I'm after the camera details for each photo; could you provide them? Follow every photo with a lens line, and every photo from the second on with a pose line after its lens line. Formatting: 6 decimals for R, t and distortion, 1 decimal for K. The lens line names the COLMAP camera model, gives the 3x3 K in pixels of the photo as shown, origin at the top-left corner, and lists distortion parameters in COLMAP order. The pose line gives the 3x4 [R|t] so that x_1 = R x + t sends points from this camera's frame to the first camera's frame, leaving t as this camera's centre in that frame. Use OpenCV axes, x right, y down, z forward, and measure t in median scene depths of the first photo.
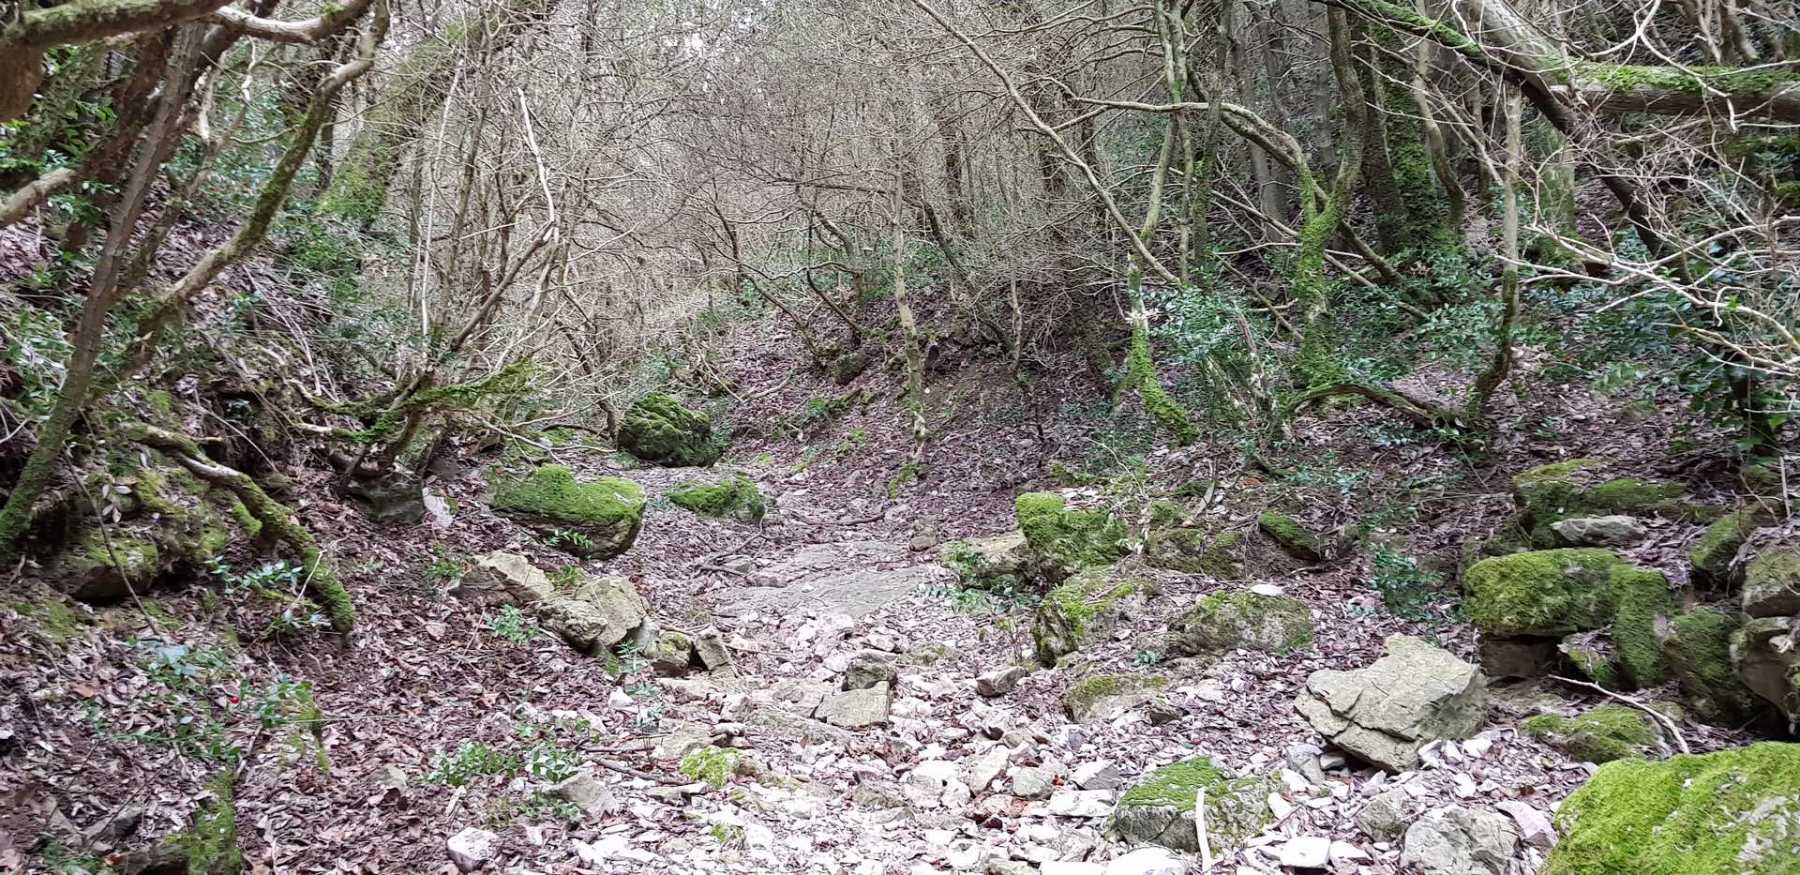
lens RADIAL K [[1399.6, 0, 898.2], [0, 1399.6, 432.1], [0, 0, 1]] dist [-0.004723, -0.004949]
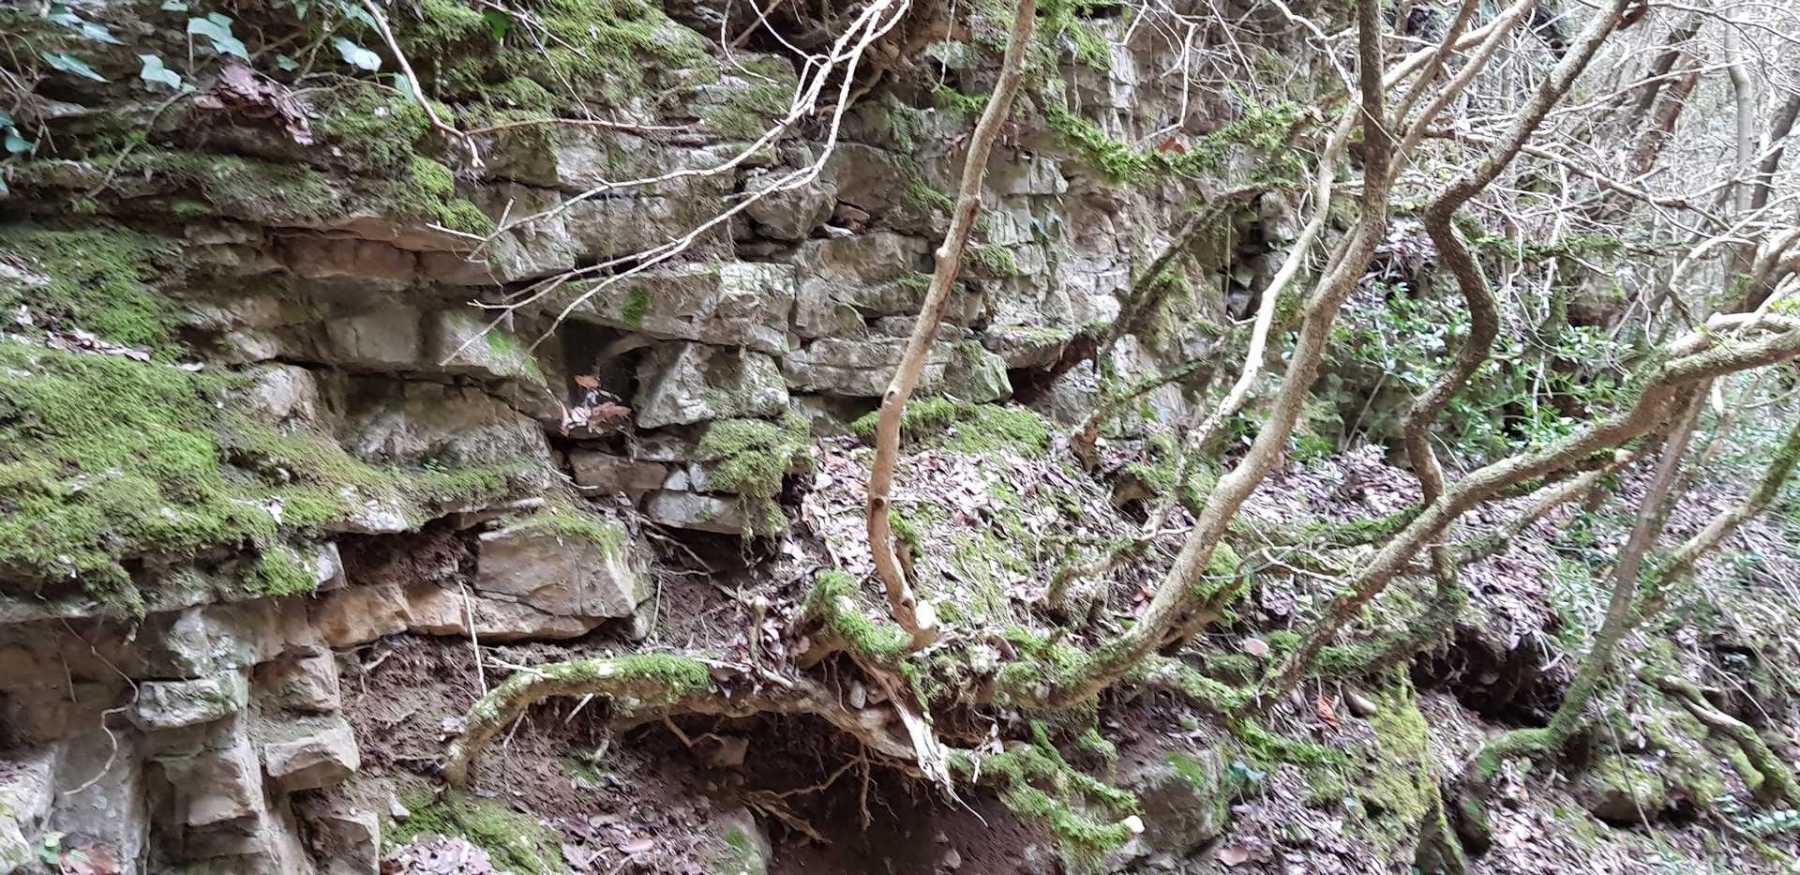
lens RADIAL K [[1399.6, 0, 899.6], [0, 1399.6, 423.4], [0, 0, 1]] dist [-0.004723, -0.004949]
pose [[0.574085, -0.052703, -0.817098, 0.029020], [-0.099902, 0.985962, -0.133785, 0.010345], [0.812679, 0.158434, 0.560760, -0.124970]]
